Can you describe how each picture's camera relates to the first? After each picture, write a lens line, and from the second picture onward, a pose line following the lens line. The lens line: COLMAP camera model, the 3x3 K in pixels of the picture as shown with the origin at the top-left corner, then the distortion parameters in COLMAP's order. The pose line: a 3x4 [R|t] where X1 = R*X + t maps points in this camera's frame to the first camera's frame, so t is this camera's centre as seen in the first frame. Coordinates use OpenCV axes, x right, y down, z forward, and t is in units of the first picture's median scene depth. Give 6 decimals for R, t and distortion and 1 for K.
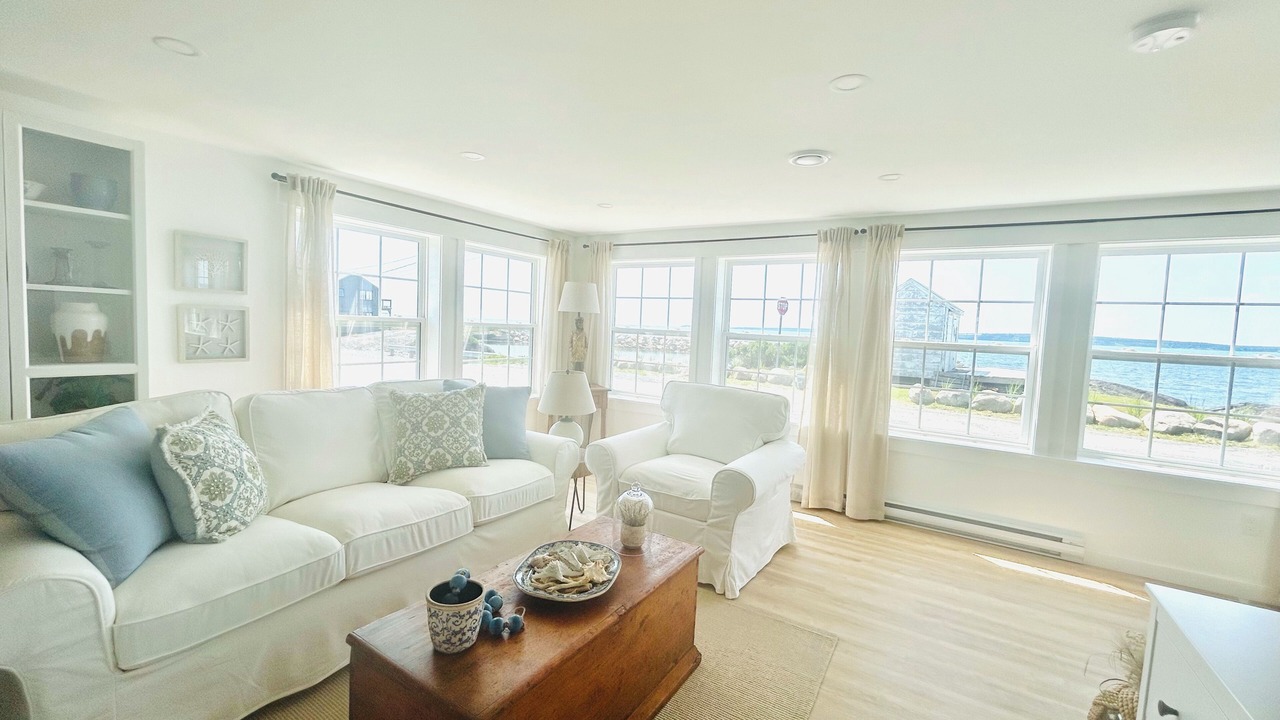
lens RADIAL K [[517.7, 0, 637.5], [0, 517.7, 358.5], [0, 0, 1]] dist [0.008291, 0.000320]
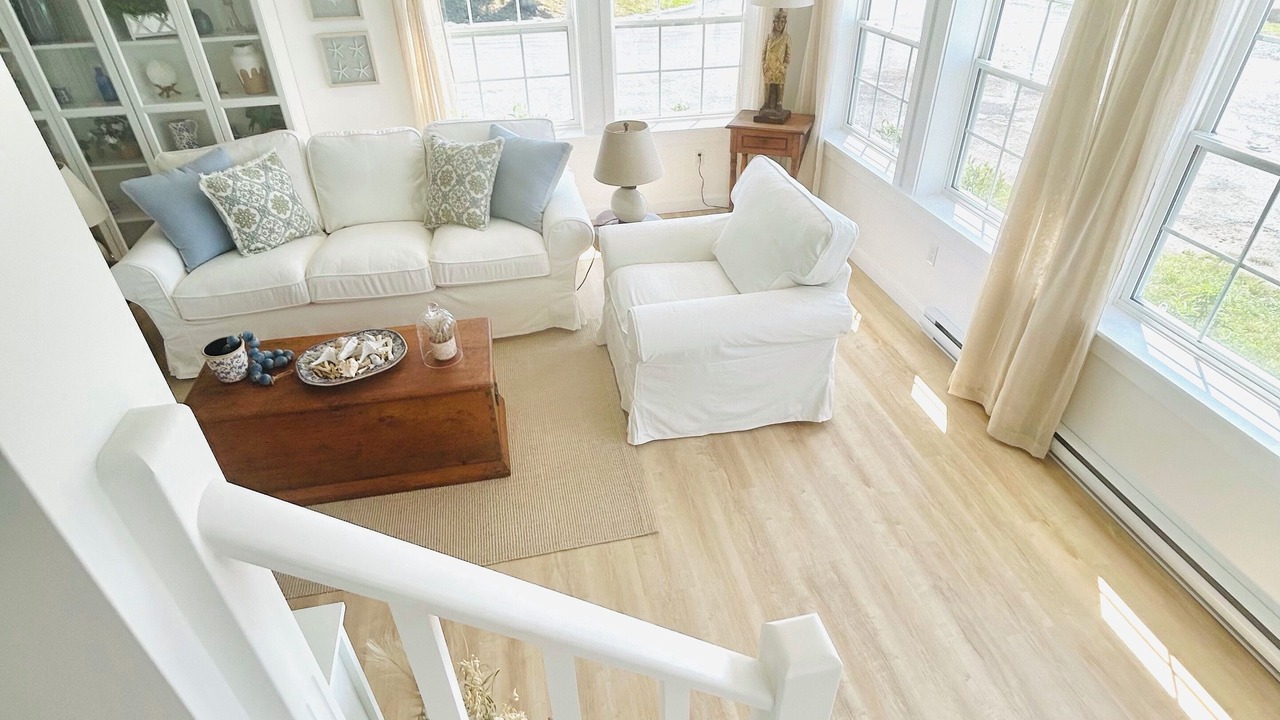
lens RADIAL K [[691.0, 0, 639.2], [0, 691.0, 356.4], [0, 0, 1]] dist [-0.002397, -0.000604]
pose [[0.690507, 0.357721, -0.628678, 1.154285], [0.002873, 0.867786, 0.496930, -0.331642], [0.723320, -0.344940, 0.598185, 0.469065]]
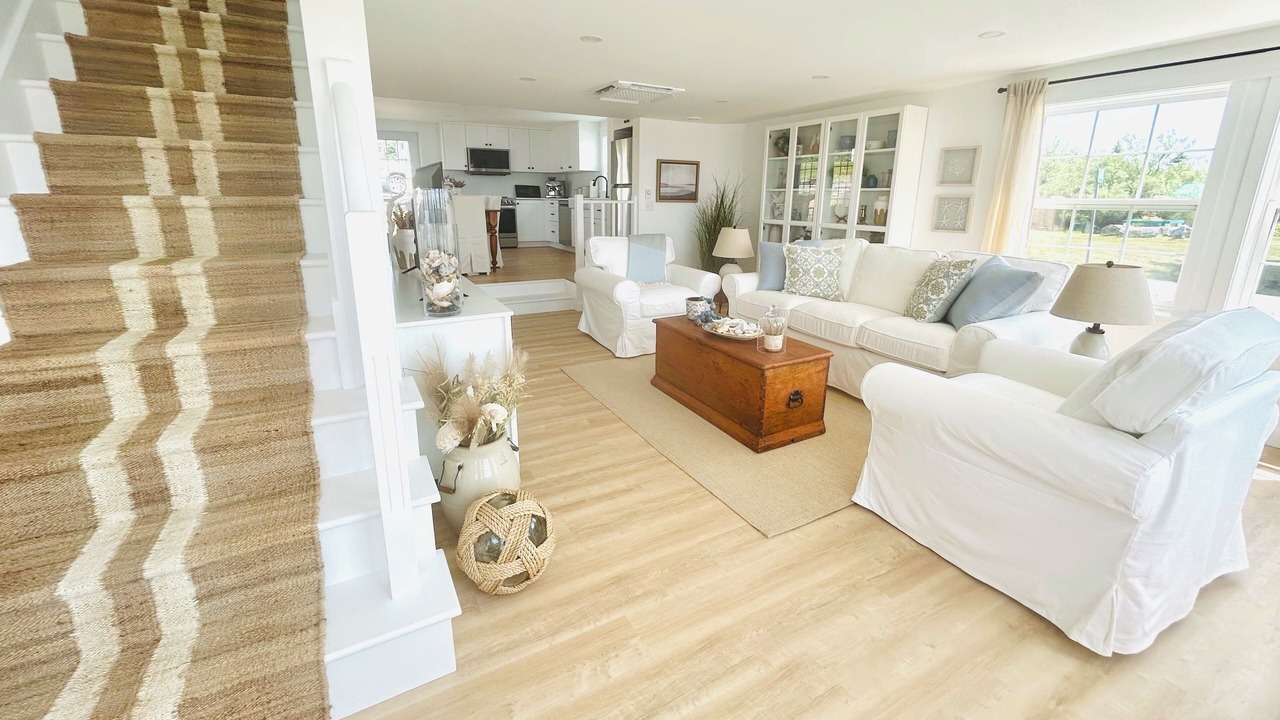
lens RADIAL K [[517.7, 0, 646.0], [0, 517.7, 327.9], [0, 0, 1]] dist [0.008291, 0.000320]
pose [[-0.473452, 0.167050, -0.864834, 1.410418], [-0.089466, 0.967653, 0.235889, -0.002834], [0.876264, 0.189056, -0.443192, 1.351578]]
